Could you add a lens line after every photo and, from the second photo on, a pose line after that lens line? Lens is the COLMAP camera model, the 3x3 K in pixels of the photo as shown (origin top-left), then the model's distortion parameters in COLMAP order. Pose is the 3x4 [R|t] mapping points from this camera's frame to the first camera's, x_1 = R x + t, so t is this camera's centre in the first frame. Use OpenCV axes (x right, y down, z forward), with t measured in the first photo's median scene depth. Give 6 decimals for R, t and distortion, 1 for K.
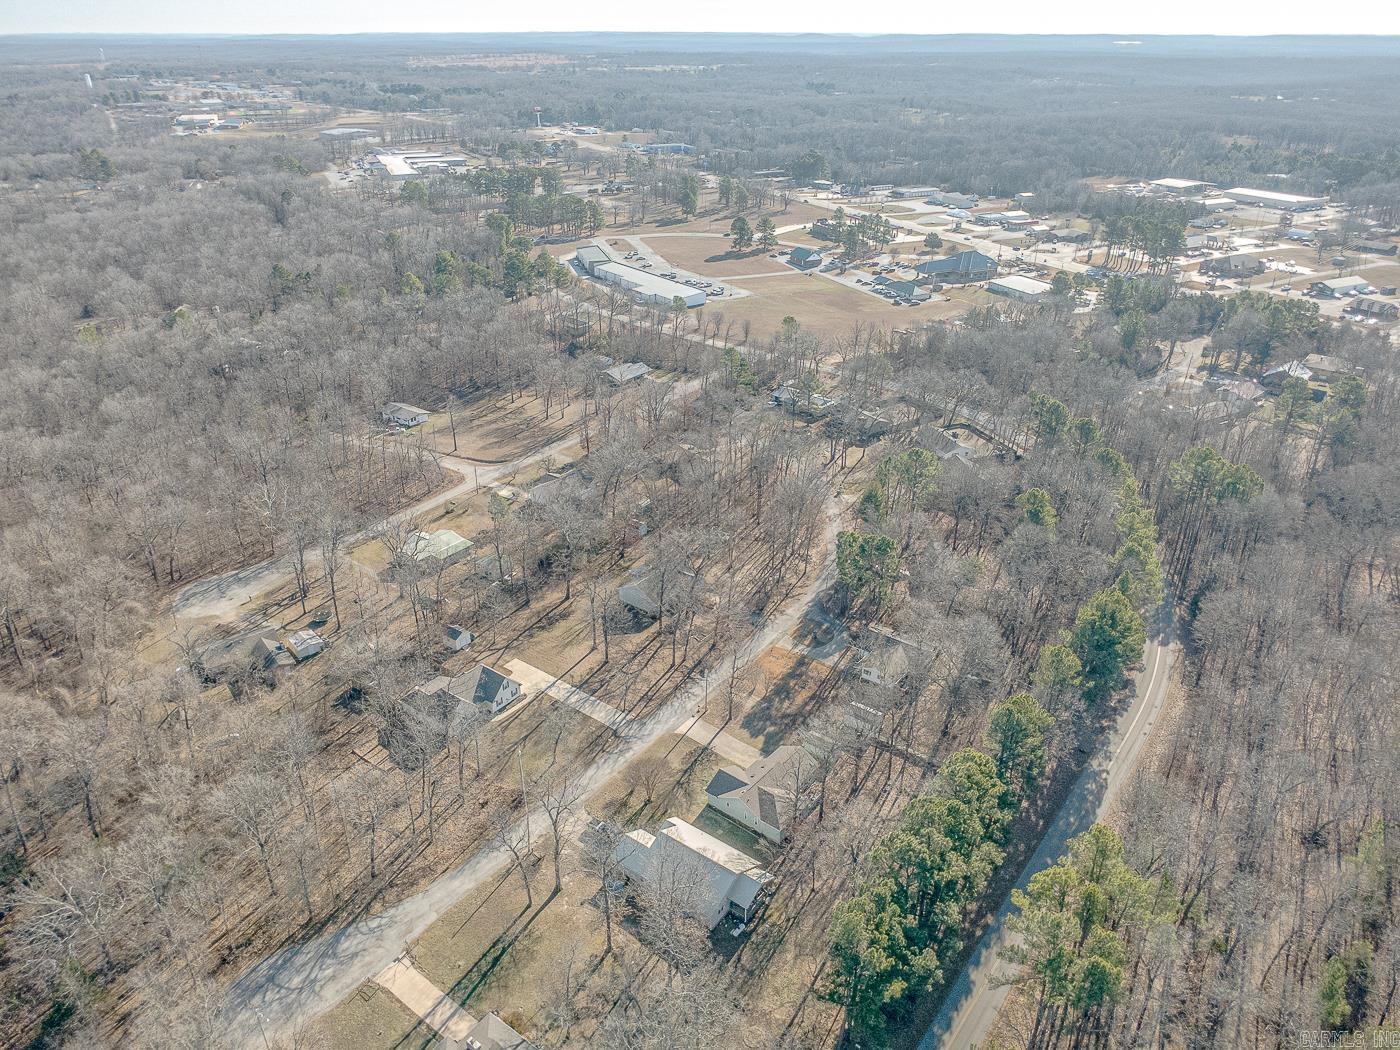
lens RADIAL K [[981.0, 0, 700.2], [0, 981.0, 525.0], [0, 0, 1]] dist [-0.000580, -0.004331]
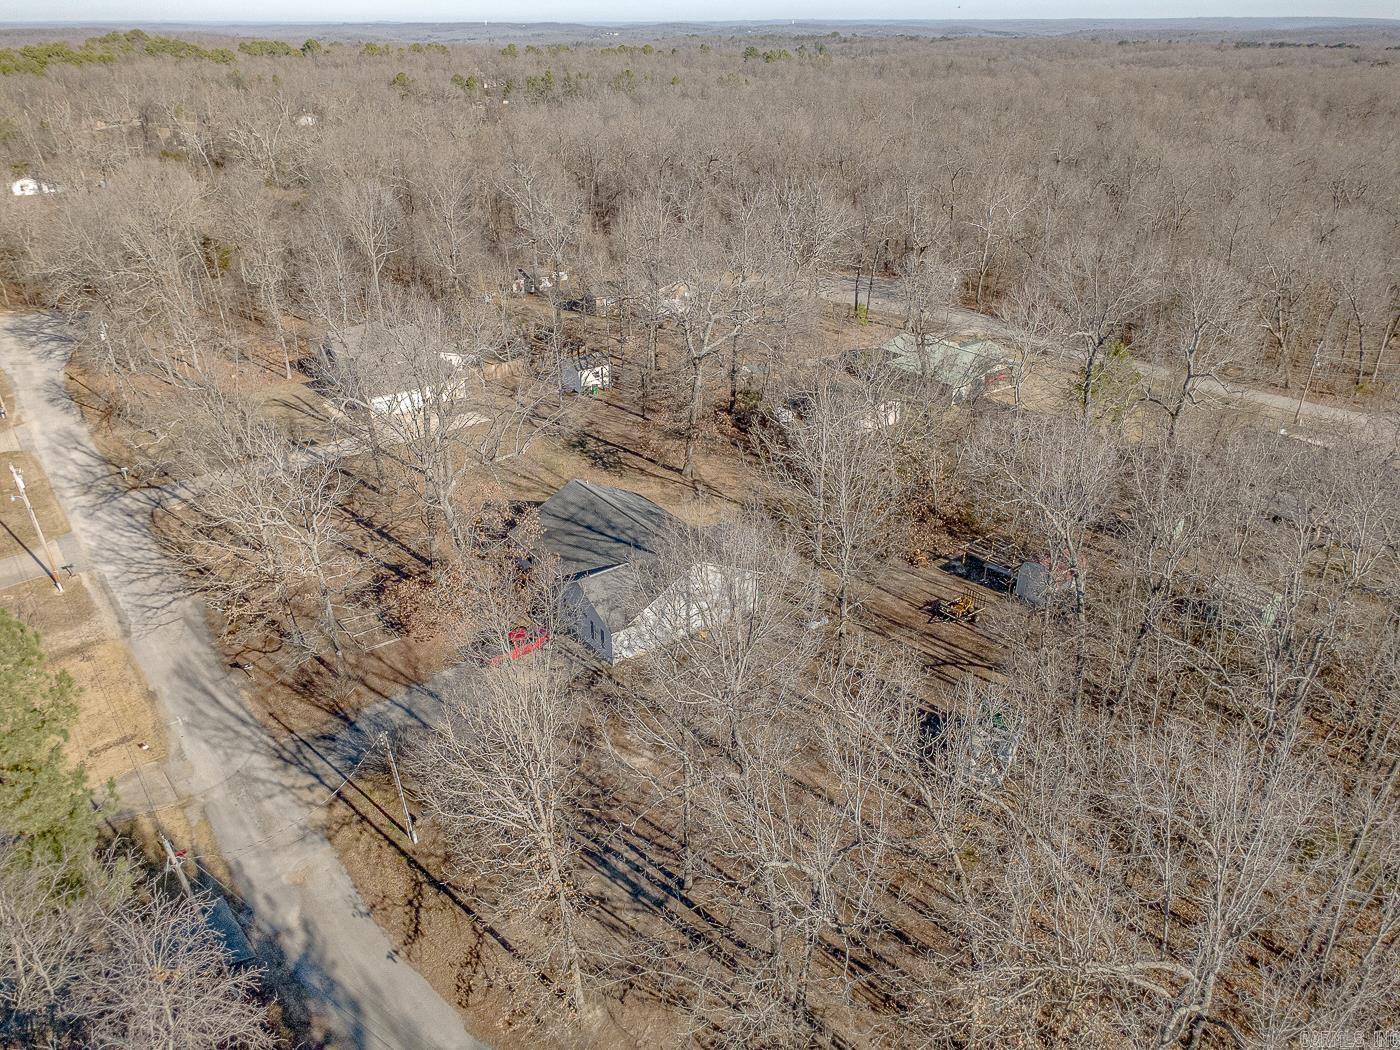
lens RADIAL K [[981.0, 0, 700.3], [0, 981.0, 521.7], [0, 0, 1]] dist [-0.000580, -0.004331]
pose [[-0.265177, 0.437896, -0.859028, 0.243431], [-0.430769, 0.743262, 0.511859, -0.133514], [0.862624, 0.505776, -0.008464, 1.107883]]
